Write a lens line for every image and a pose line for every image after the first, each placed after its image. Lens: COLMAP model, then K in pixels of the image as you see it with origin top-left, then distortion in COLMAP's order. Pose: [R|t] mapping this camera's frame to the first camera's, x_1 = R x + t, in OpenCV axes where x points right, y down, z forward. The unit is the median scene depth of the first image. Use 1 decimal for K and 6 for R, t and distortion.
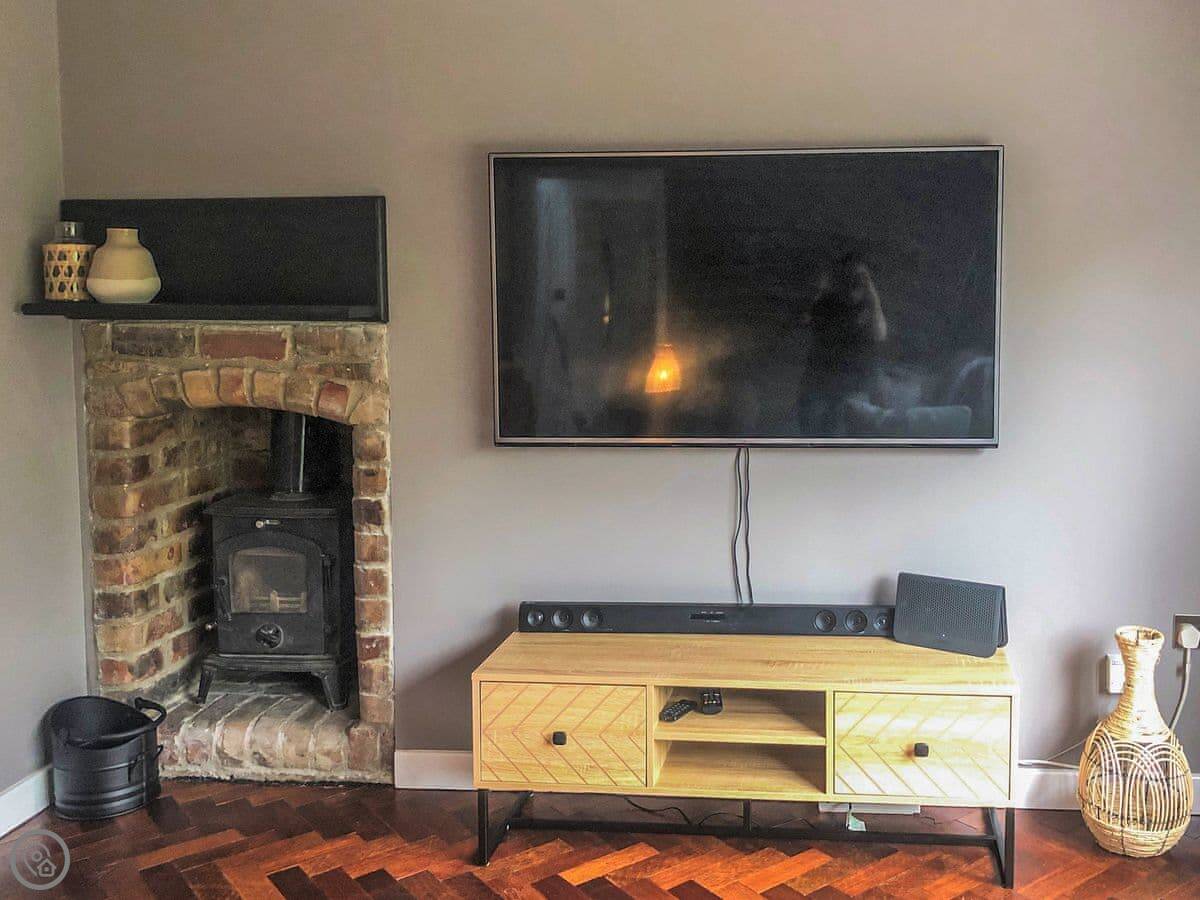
lens RADIAL K [[1390.1, 0, 600.0], [0, 1390.1, 450.0], [0, 0, 1]] dist [0.011863, 0.022526]
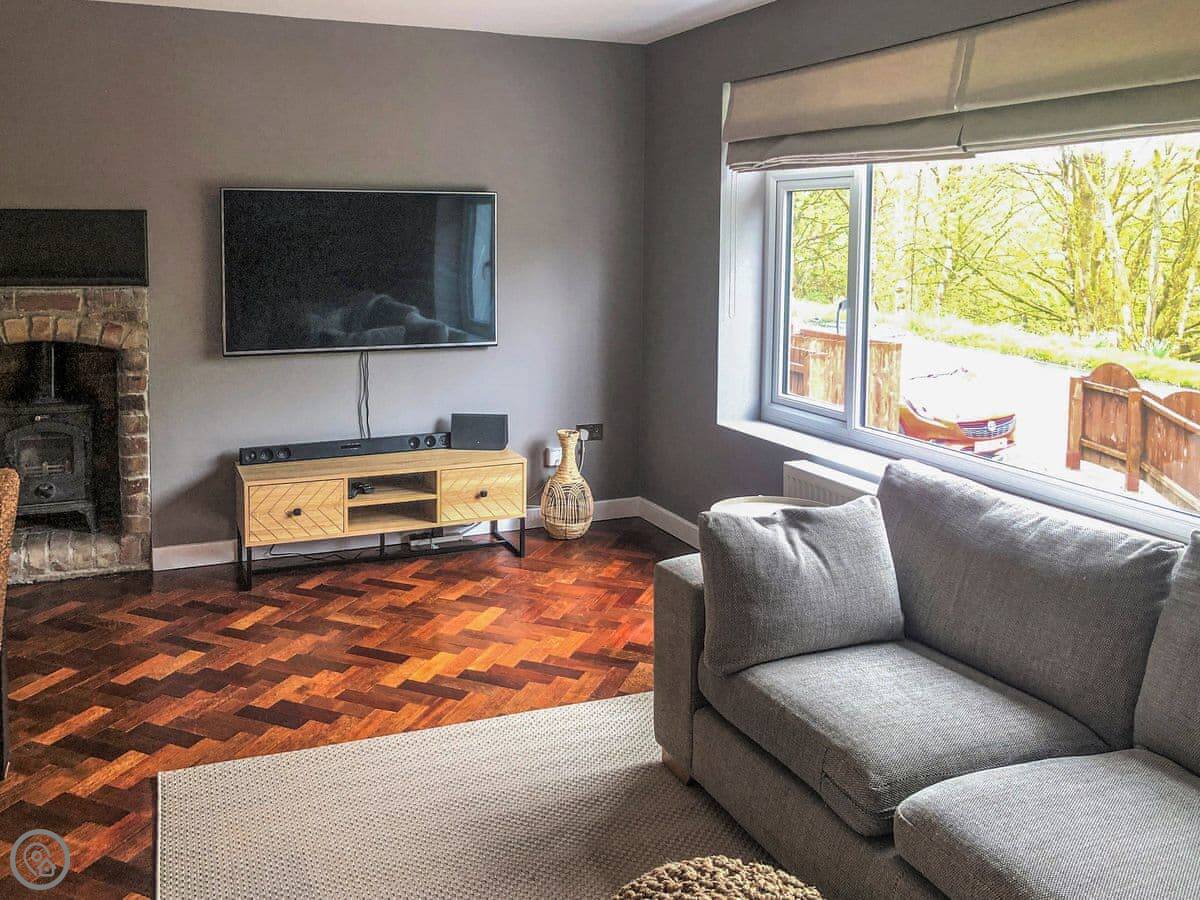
lens RADIAL K [[1390.1, 0, 600.0], [0, 1390.1, 450.0], [0, 0, 1]] dist [0.011863, 0.022526]
pose [[0.857963, -0.076290, 0.508015, -0.540734], [0.048410, 0.996518, 0.067892, 0.015778], [-0.511425, -0.033655, 0.858669, -0.697470]]
